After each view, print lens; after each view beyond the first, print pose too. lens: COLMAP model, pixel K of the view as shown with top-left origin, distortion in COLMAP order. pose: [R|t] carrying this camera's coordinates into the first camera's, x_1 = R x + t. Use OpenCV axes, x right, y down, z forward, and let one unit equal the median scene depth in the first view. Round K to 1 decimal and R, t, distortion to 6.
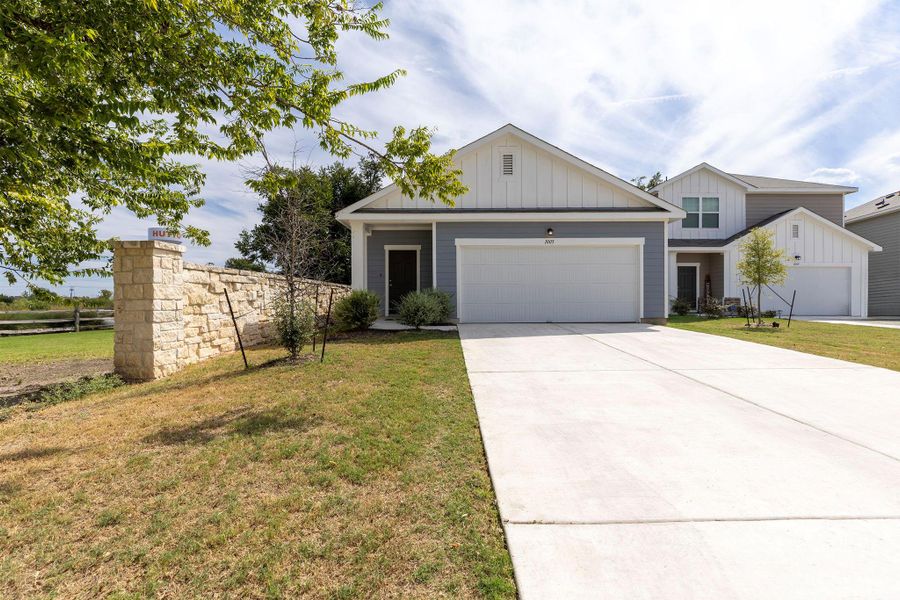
lens RADIAL K [[401.5, 0, 451.5], [0, 401.5, 303.3], [0, 0, 1]] dist [-0.000606, -0.000602]
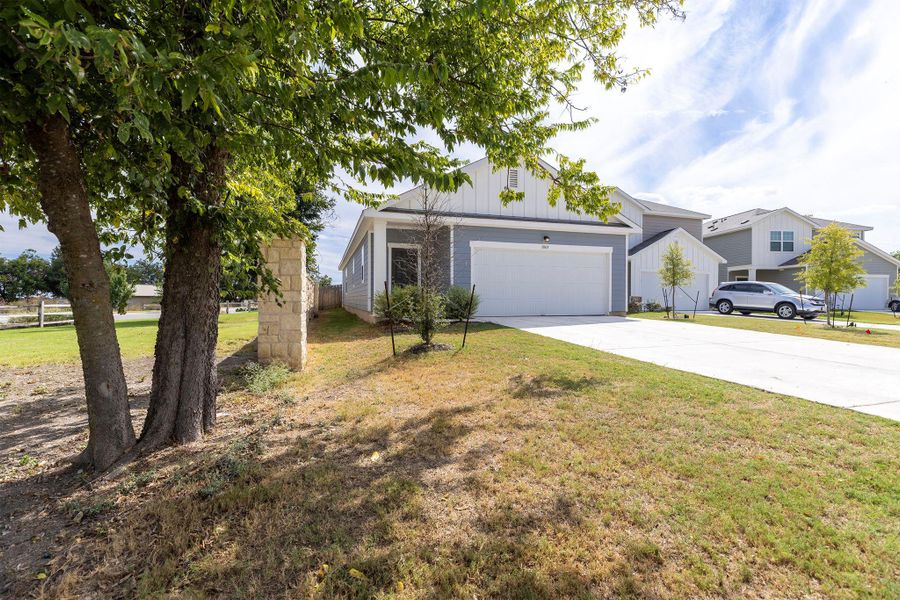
lens RADIAL K [[401.5, 0, 450.6], [0, 401.5, 302.9], [0, 0, 1]] dist [-0.000606, -0.000602]
pose [[0.956505, 0.002020, 0.291709, -0.368539], [-0.002161, 0.999998, 0.000162, 0.011162], [-0.291708, -0.000786, 0.956507, -0.048977]]
